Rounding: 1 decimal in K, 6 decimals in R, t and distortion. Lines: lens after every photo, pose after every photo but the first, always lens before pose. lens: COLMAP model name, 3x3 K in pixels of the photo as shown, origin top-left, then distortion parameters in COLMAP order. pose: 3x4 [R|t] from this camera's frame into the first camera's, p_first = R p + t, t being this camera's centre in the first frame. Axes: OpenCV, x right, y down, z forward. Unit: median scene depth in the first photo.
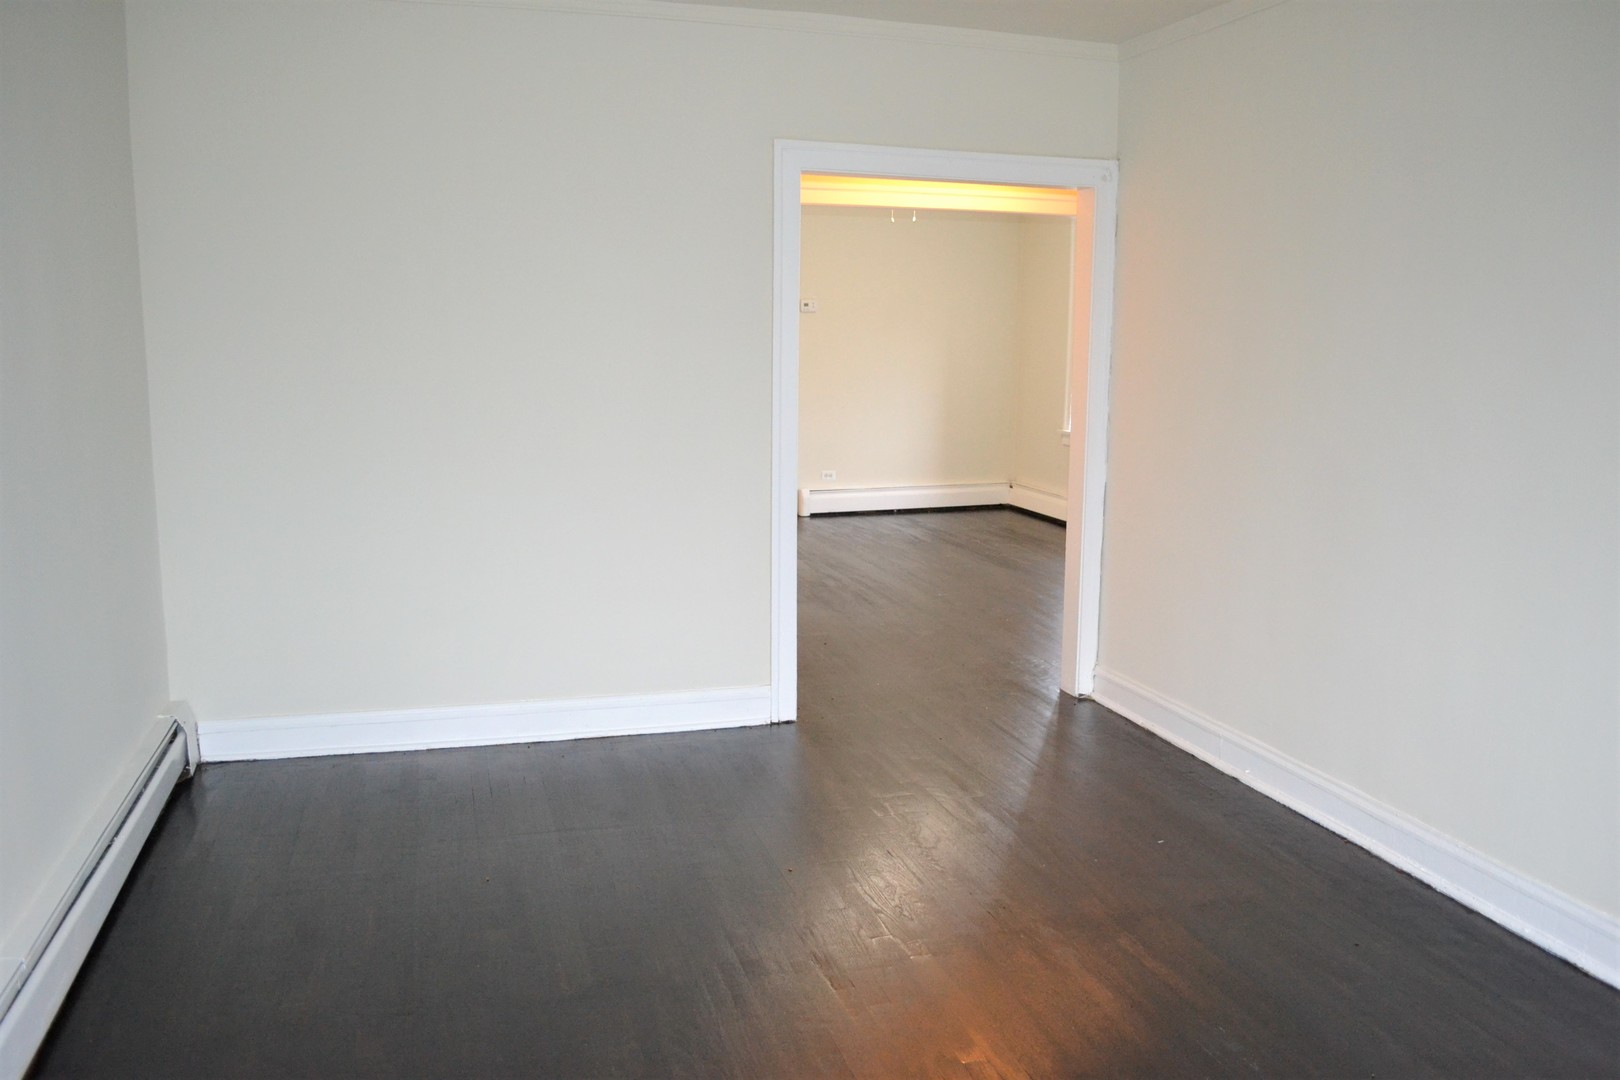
lens RADIAL K [[1339.5, 0, 813.1], [0, 1339.5, 539.0], [0, 0, 1]] dist [-0.043049, -0.003076]
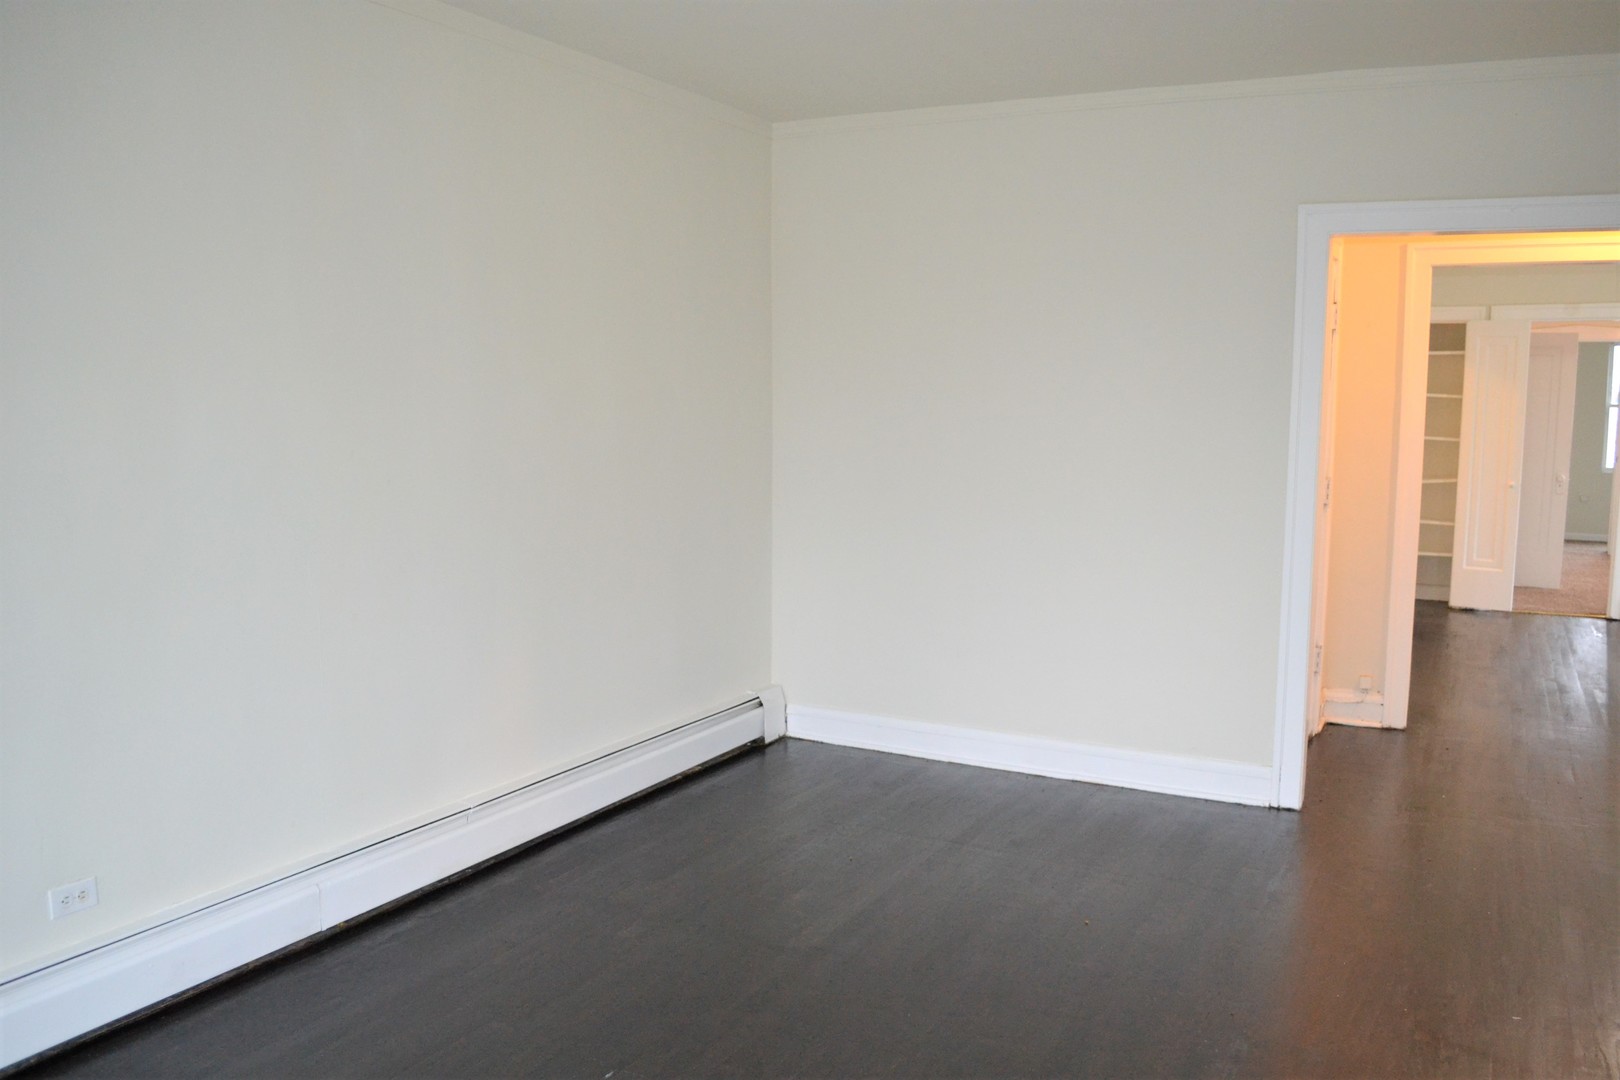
lens RADIAL K [[1277.7, 0, 809.9], [0, 1277.7, 544.8], [0, 0, 1]] dist [-0.011555, 0.000991]
pose [[0.733171, 0.076989, -0.675673, 0.334157], [-0.108151, 0.994126, -0.004080, -0.010165], [0.671390, 0.076066, 0.737191, 0.088437]]
